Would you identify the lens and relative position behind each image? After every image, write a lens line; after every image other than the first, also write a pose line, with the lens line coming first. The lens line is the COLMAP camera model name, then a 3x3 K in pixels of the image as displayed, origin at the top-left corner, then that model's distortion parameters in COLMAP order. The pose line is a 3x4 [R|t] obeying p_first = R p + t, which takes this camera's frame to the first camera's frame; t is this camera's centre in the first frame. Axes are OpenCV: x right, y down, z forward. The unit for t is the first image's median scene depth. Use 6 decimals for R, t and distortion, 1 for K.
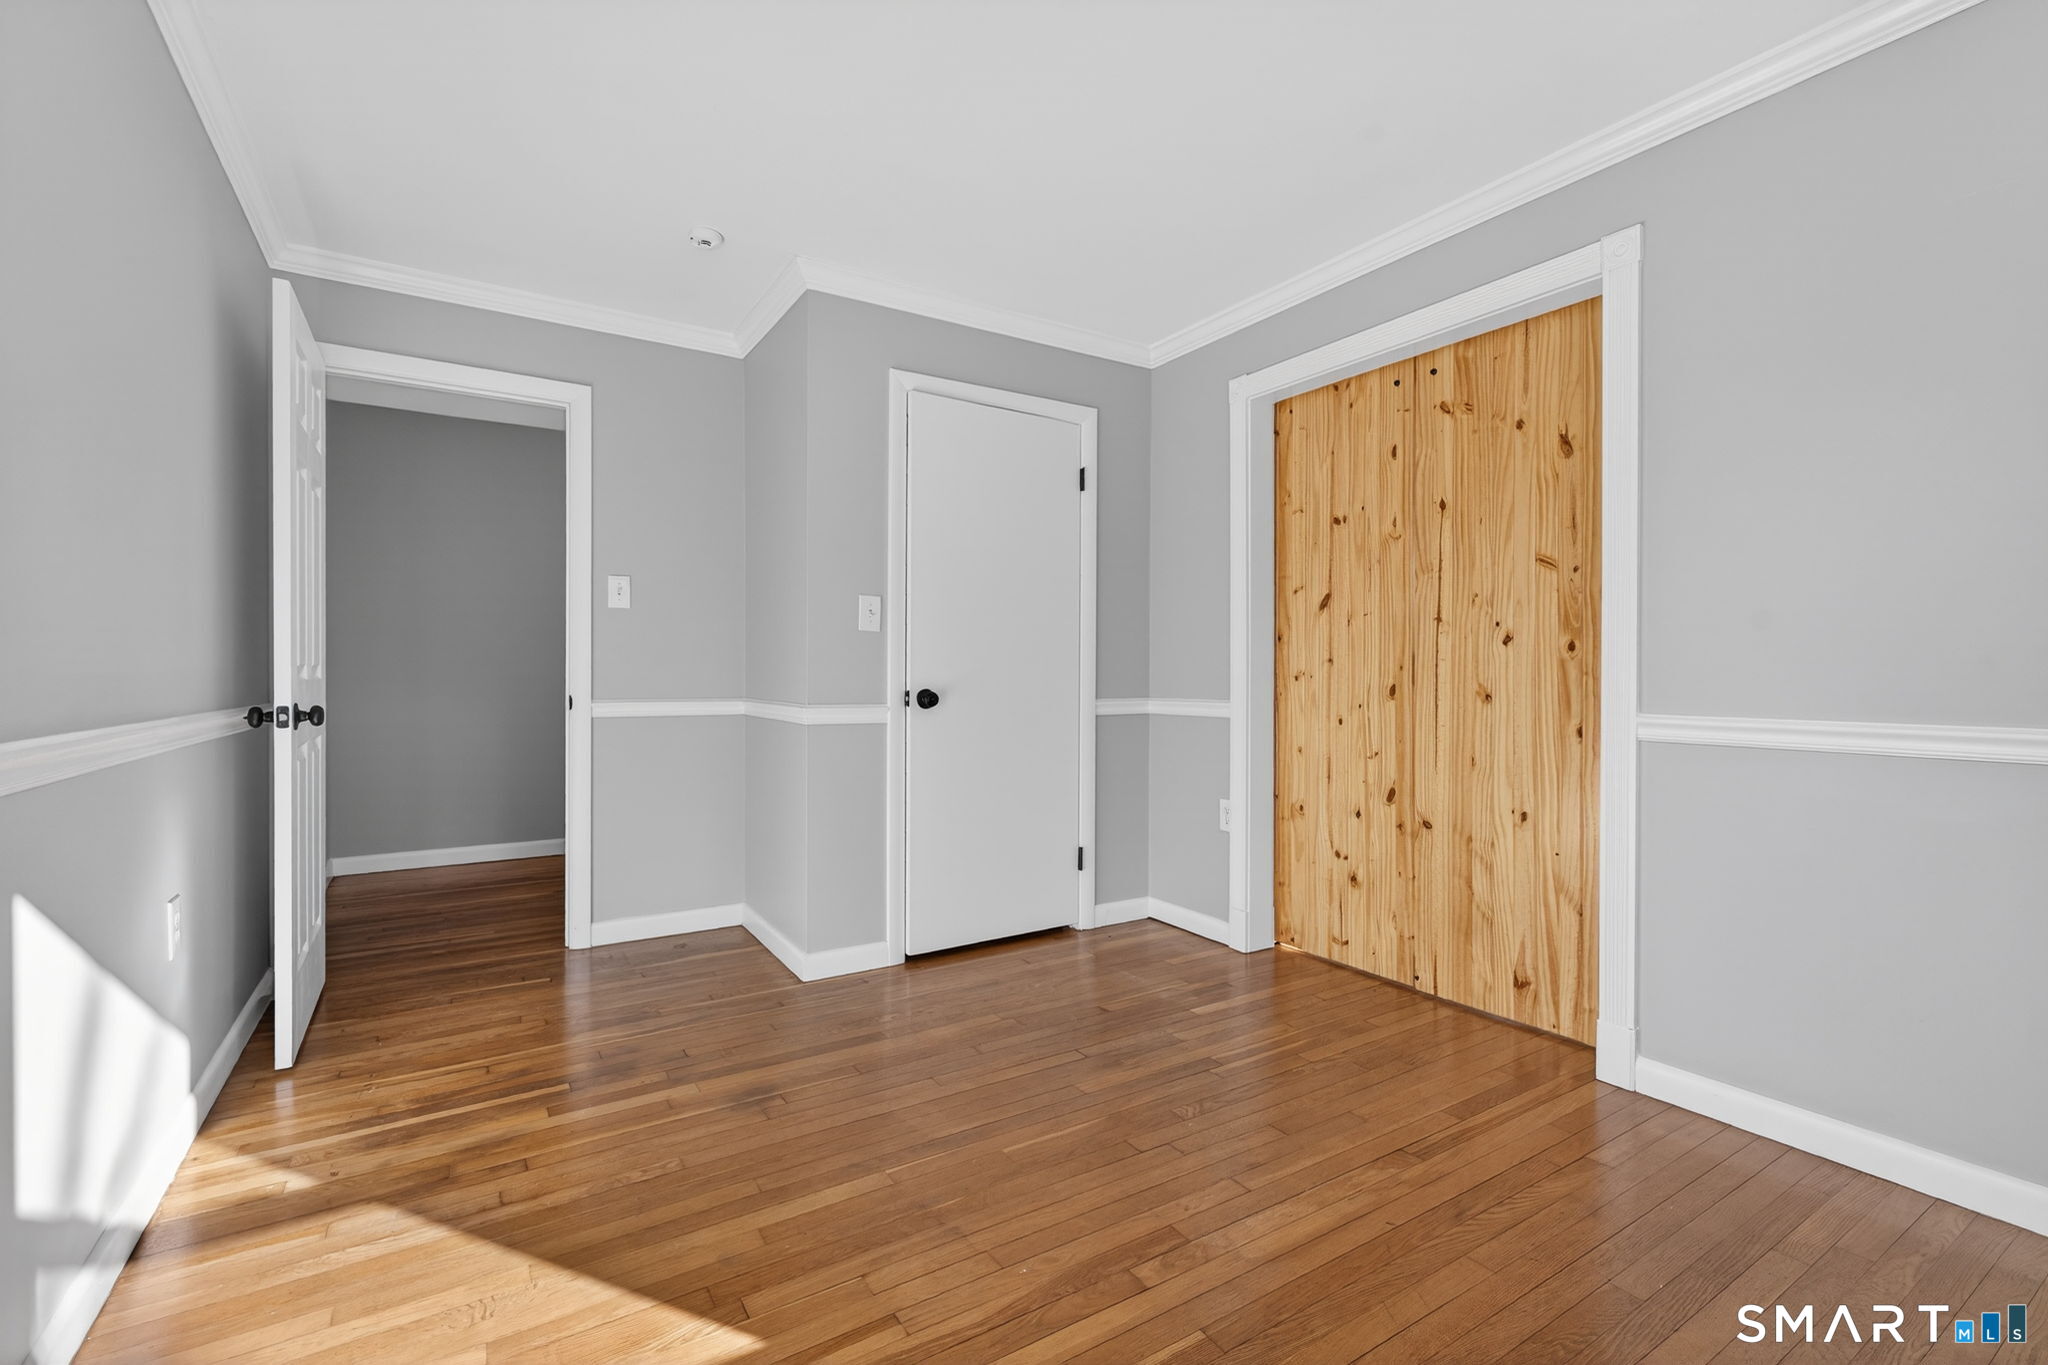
lens RADIAL K [[906.7, 0, 1024.1], [0, 906.7, 681.7], [0, 0, 1]] dist [0.012431, -0.000031]
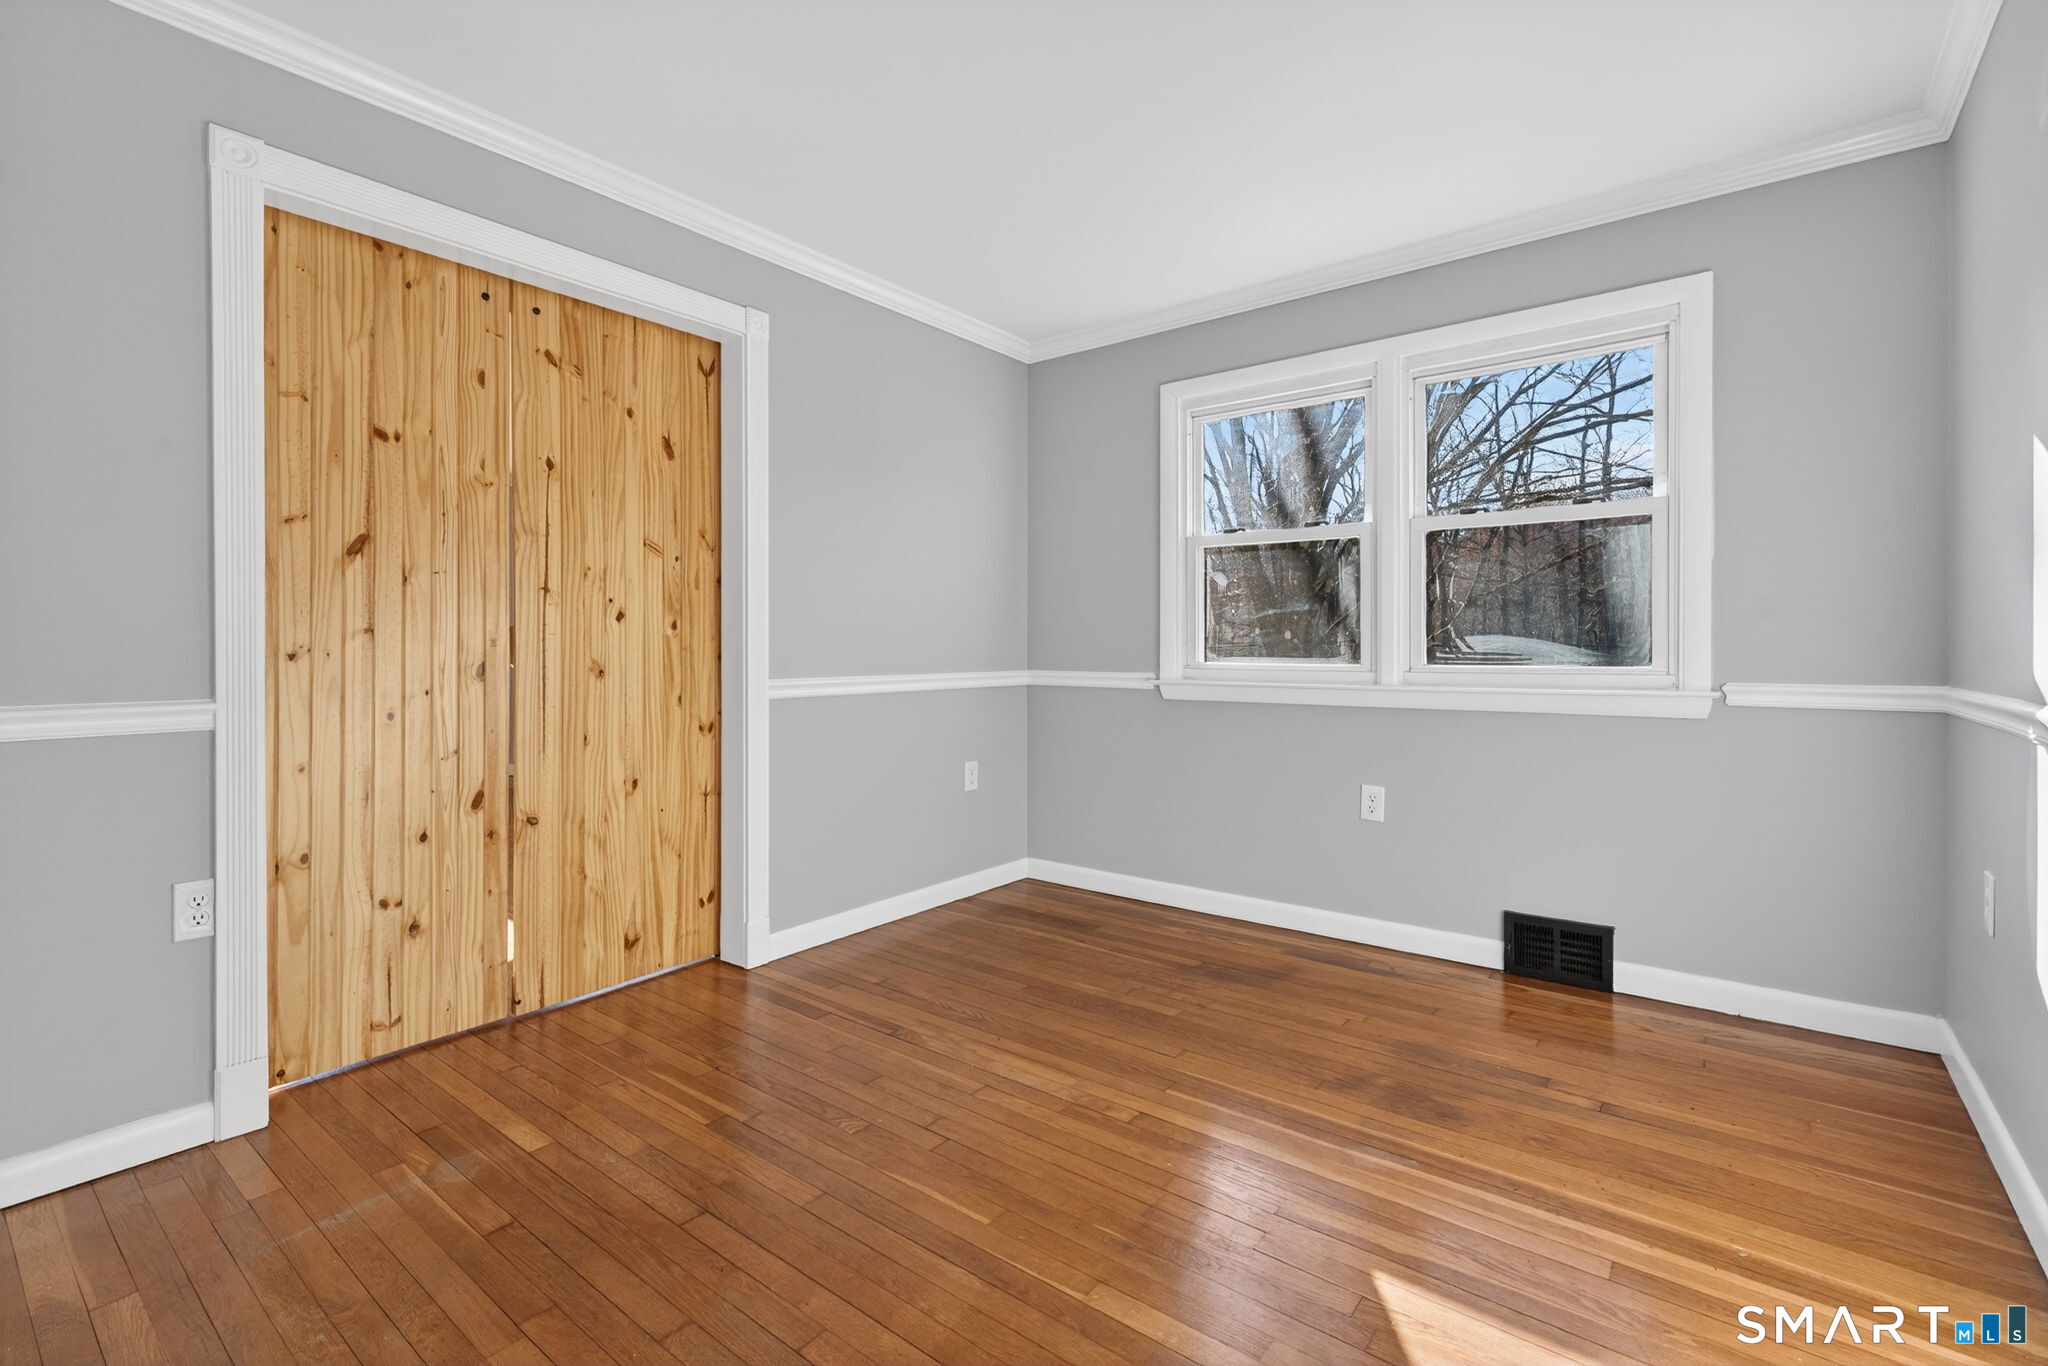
lens RADIAL K [[906.7, 0, 1053.4], [0, 906.7, 651.7], [0, 0, 1]] dist [0.012431, -0.000031]
pose [[-0.350955, -0.004901, 0.936380, -0.590195], [0.008616, 0.999927, 0.008462, -0.010413], [-0.936353, 0.011037, -0.350887, 0.879961]]
